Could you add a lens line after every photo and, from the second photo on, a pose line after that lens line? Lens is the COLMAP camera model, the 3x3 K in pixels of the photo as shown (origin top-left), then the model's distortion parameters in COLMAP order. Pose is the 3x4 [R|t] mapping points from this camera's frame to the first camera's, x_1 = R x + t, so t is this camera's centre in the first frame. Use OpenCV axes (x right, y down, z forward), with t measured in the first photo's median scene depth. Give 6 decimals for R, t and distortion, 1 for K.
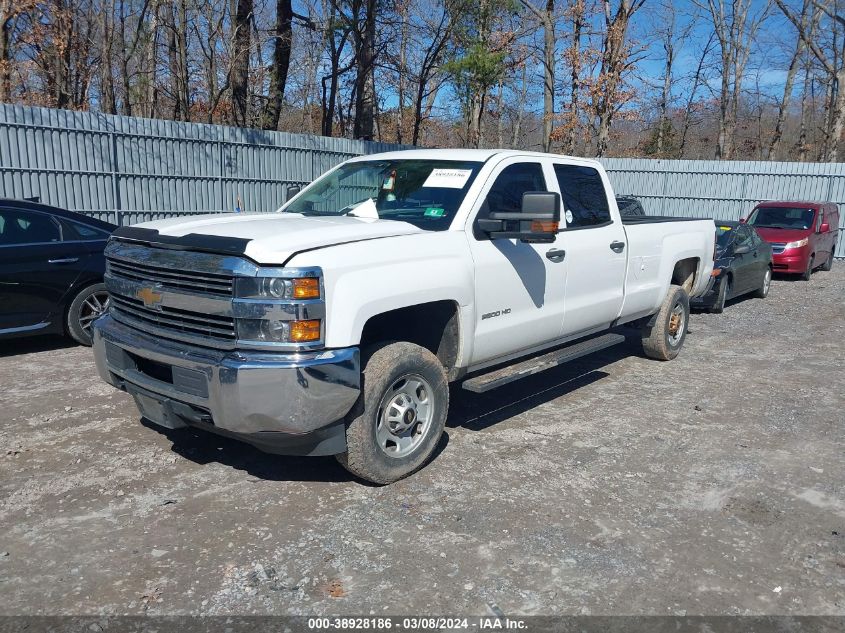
lens RADIAL K [[698.6, 0, 421.1], [0, 698.6, 314.5], [0, 0, 1]] dist [0.012560, -0.017993]
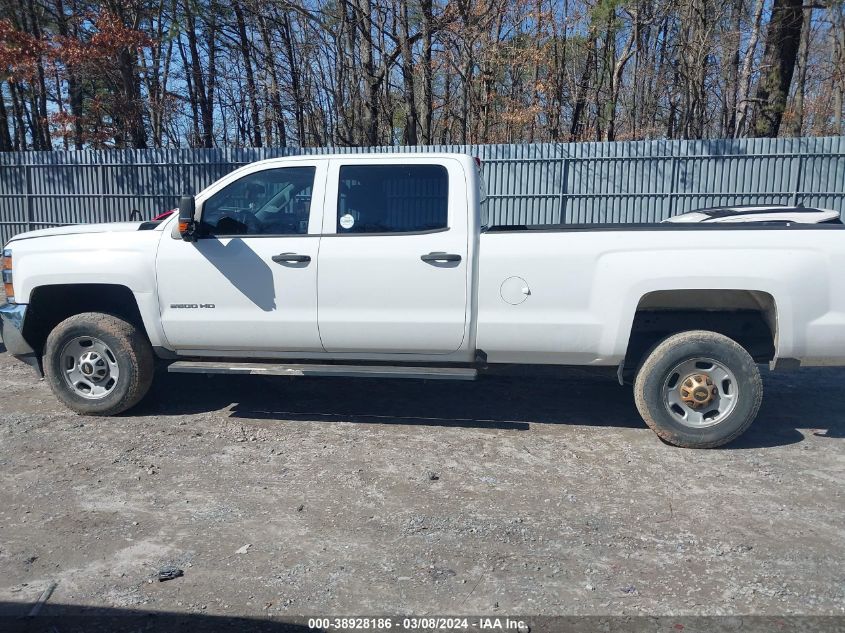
lens RADIAL K [[698.6, 0, 421.1], [0, 698.6, 314.5], [0, 0, 1]] dist [0.012560, -0.017993]
pose [[0.503276, 0.100895, -0.858215, 0.929527], [-0.130406, 0.990654, 0.039992, -0.059781], [0.854229, 0.091790, 0.511730, 0.548535]]
